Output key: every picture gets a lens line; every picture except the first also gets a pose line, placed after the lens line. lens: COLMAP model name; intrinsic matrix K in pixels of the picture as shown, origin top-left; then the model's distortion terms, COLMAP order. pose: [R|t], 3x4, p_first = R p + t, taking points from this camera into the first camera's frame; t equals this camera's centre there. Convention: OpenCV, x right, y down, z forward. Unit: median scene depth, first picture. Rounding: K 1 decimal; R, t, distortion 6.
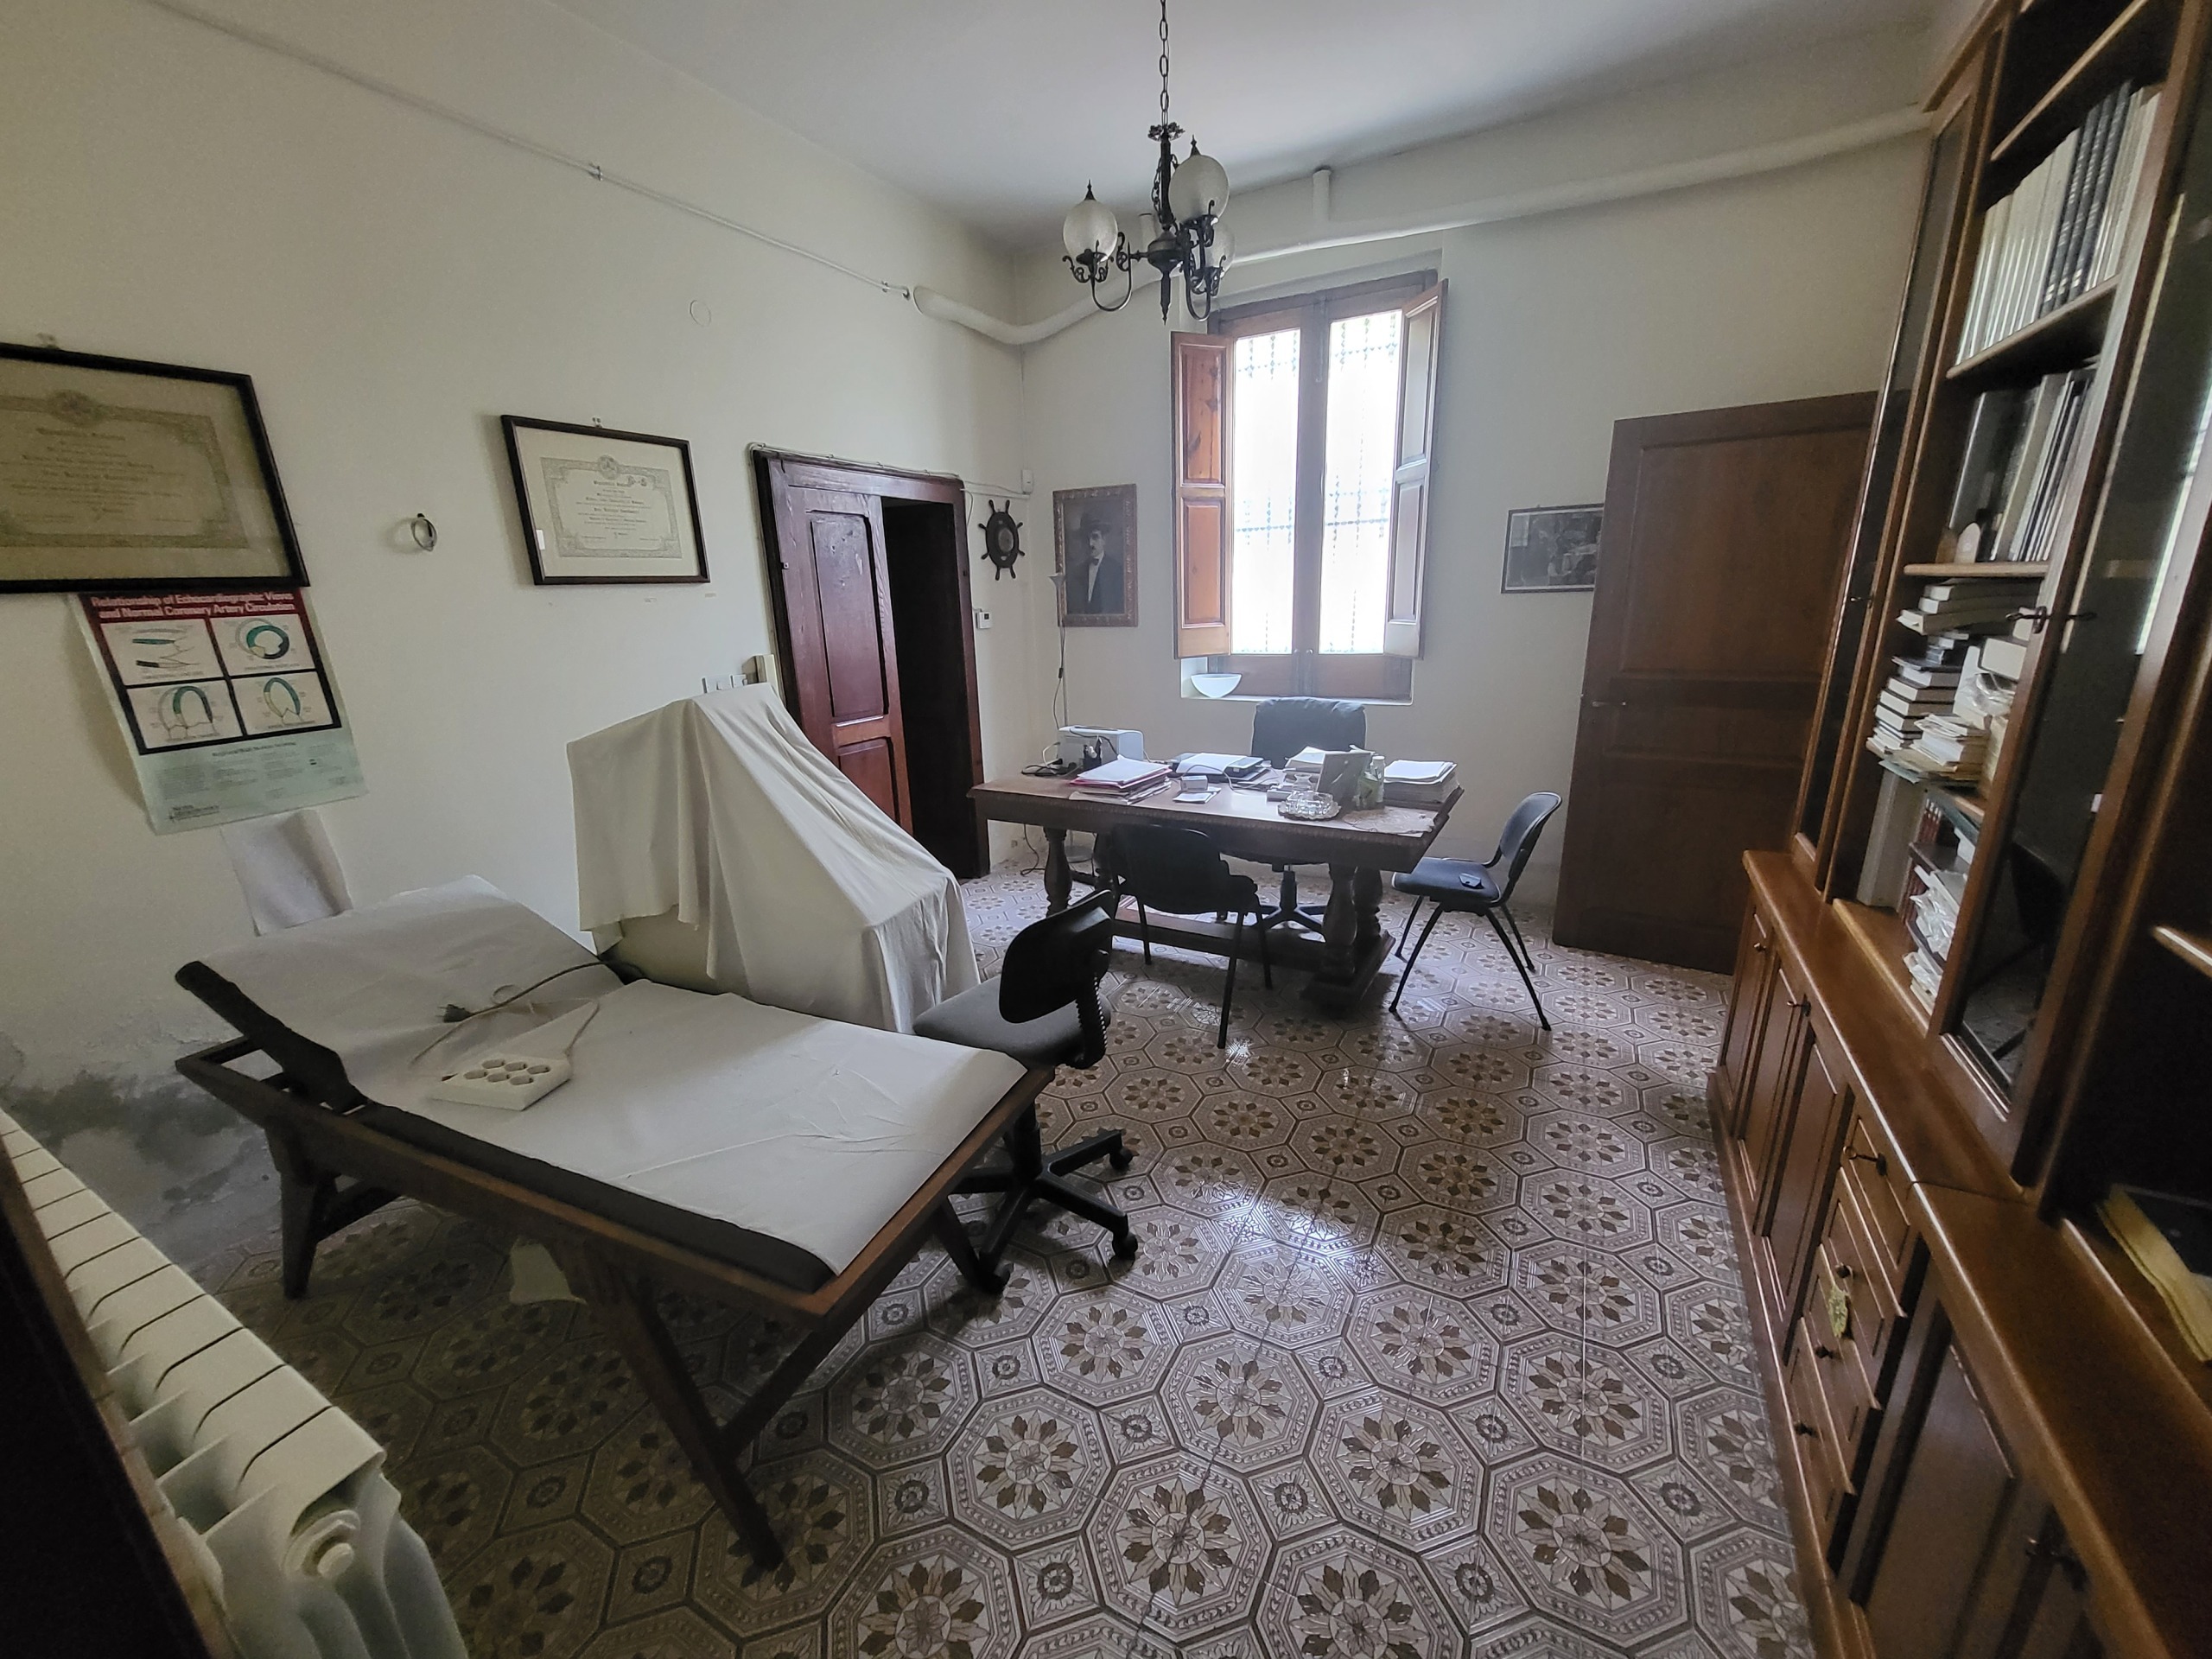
lens RADIAL K [[874.7, 0, 1105.3], [0, 874.7, 837.5], [0, 0, 1]] dist [-0.003455, -0.001019]
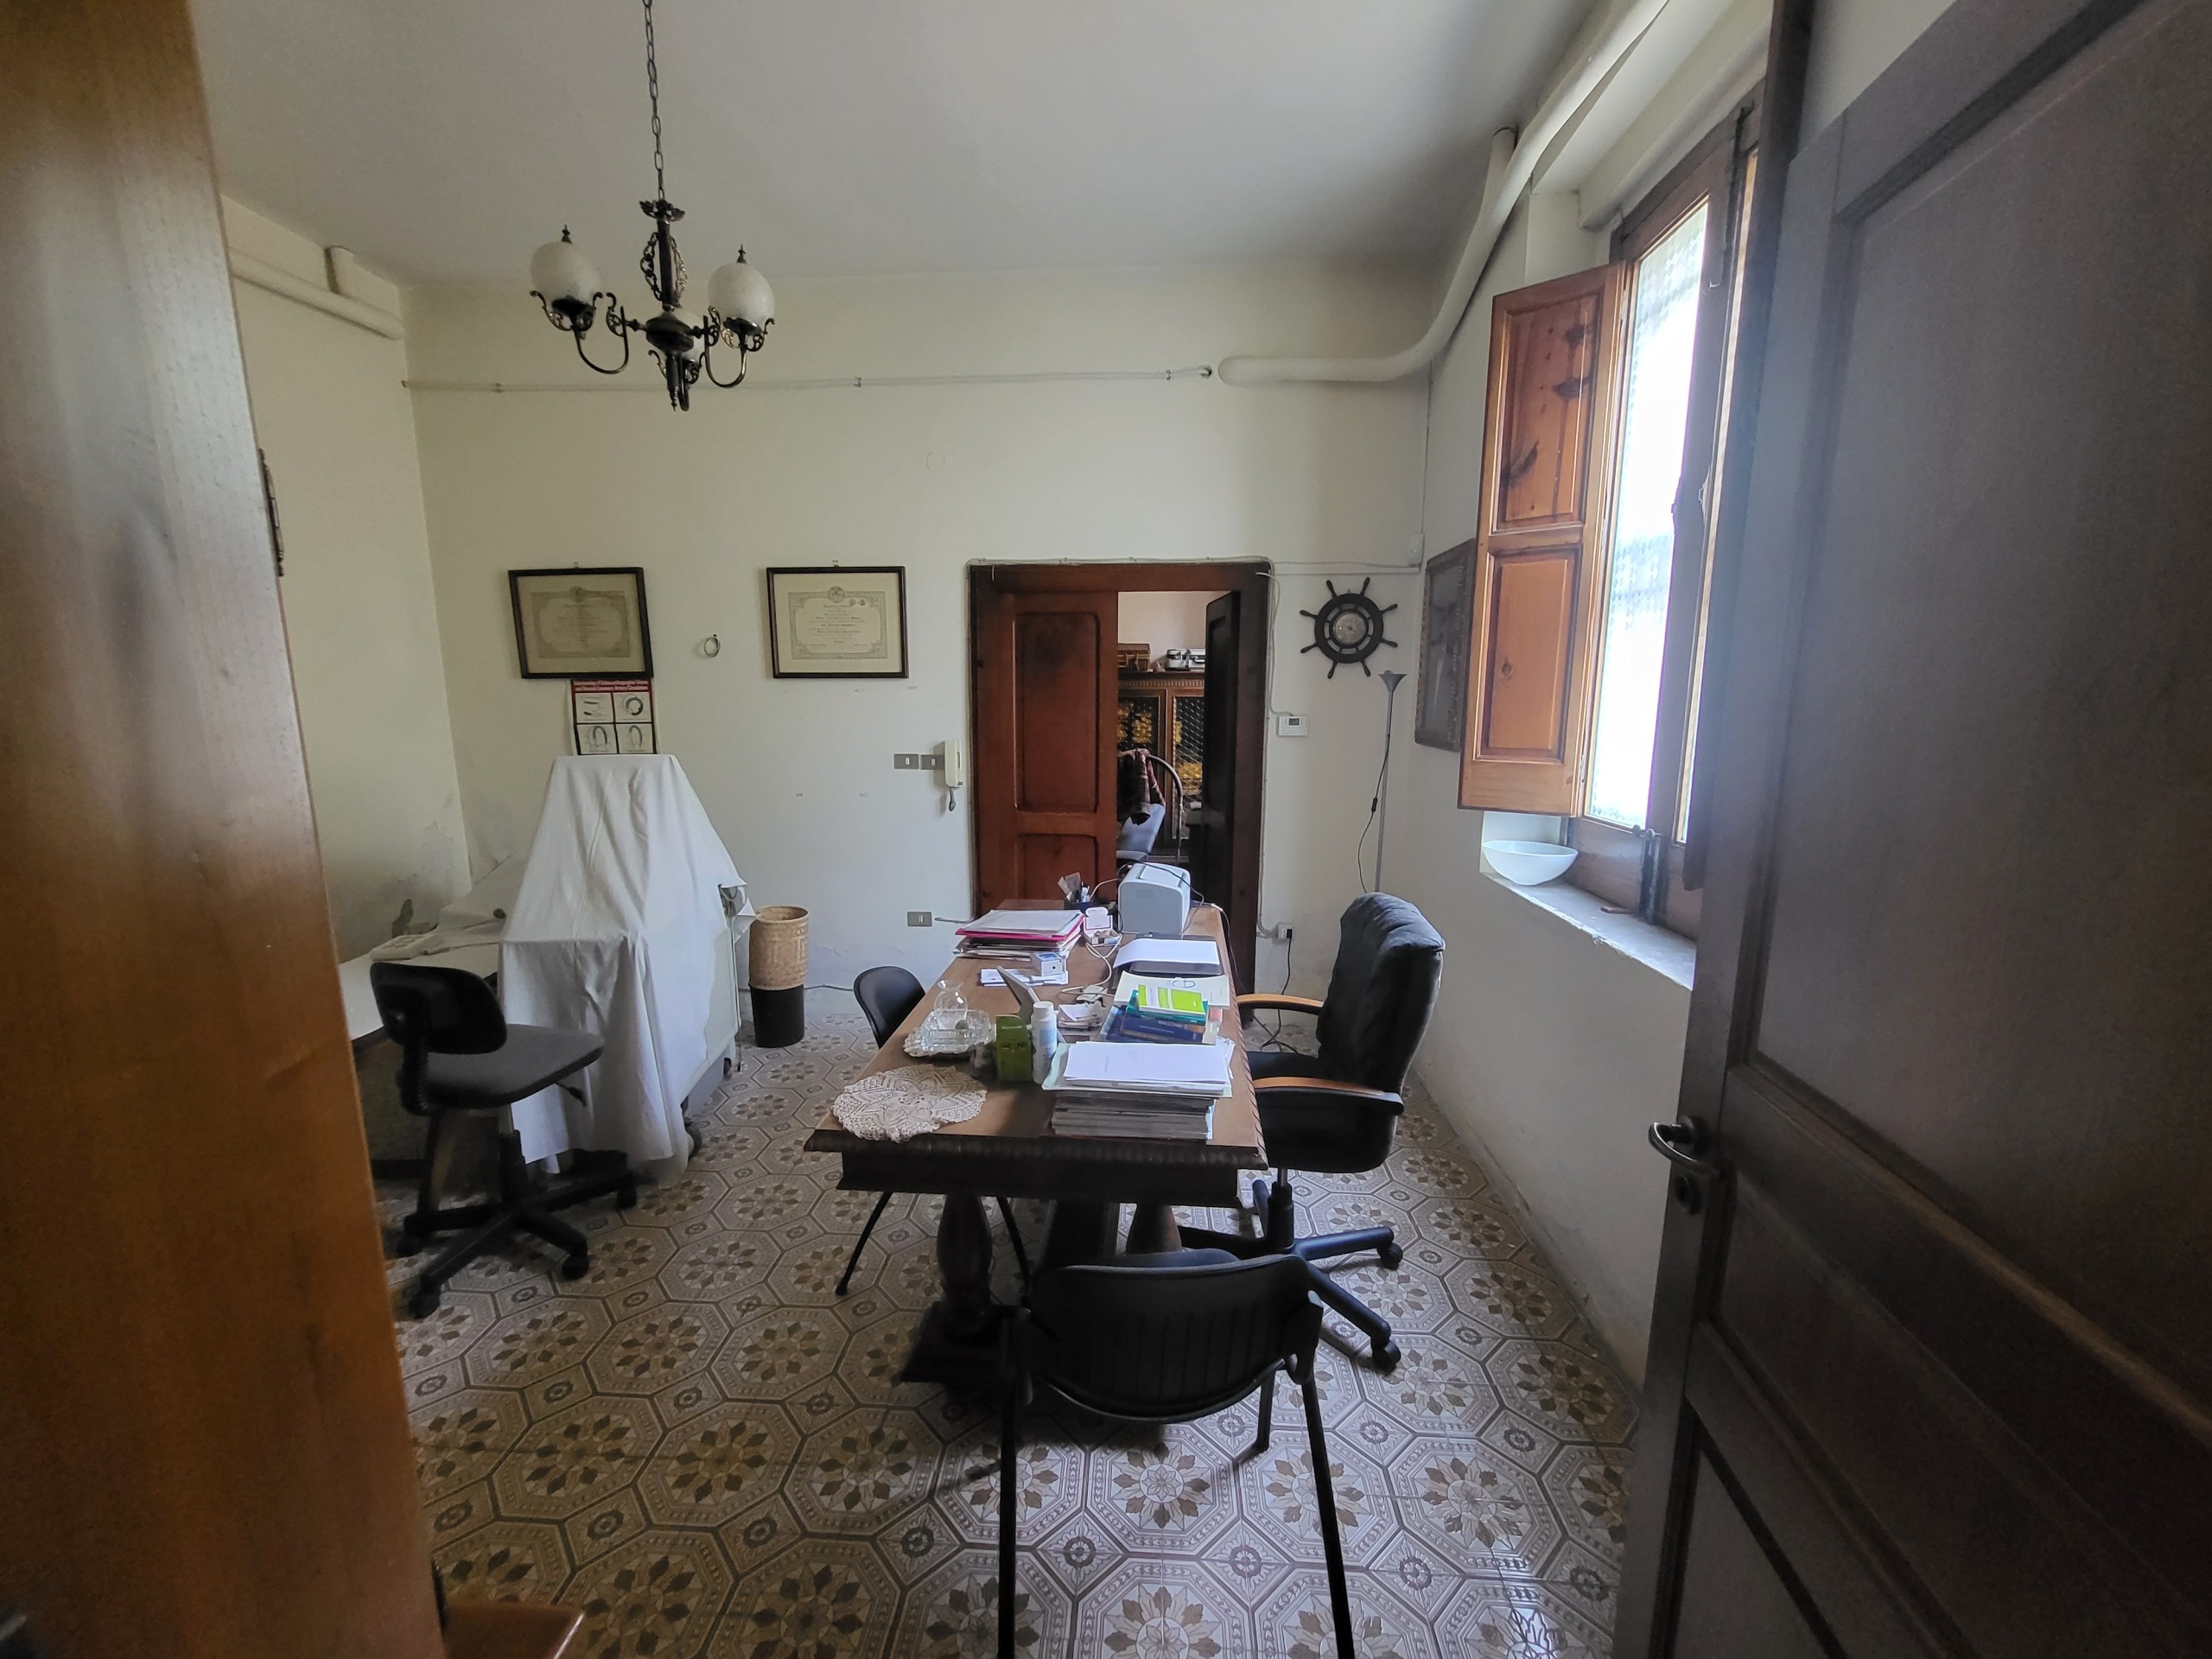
lens RADIAL K [[874.7, 0, 1106.5], [0, 874.7, 836.8], [0, 0, 1]] dist [-0.003455, -0.001019]
pose [[0.413012, 0.180591, -0.892641, 0.827006], [-0.261476, 0.962390, 0.073721, -0.252557], [0.872383, 0.202957, 0.444699, 0.782391]]
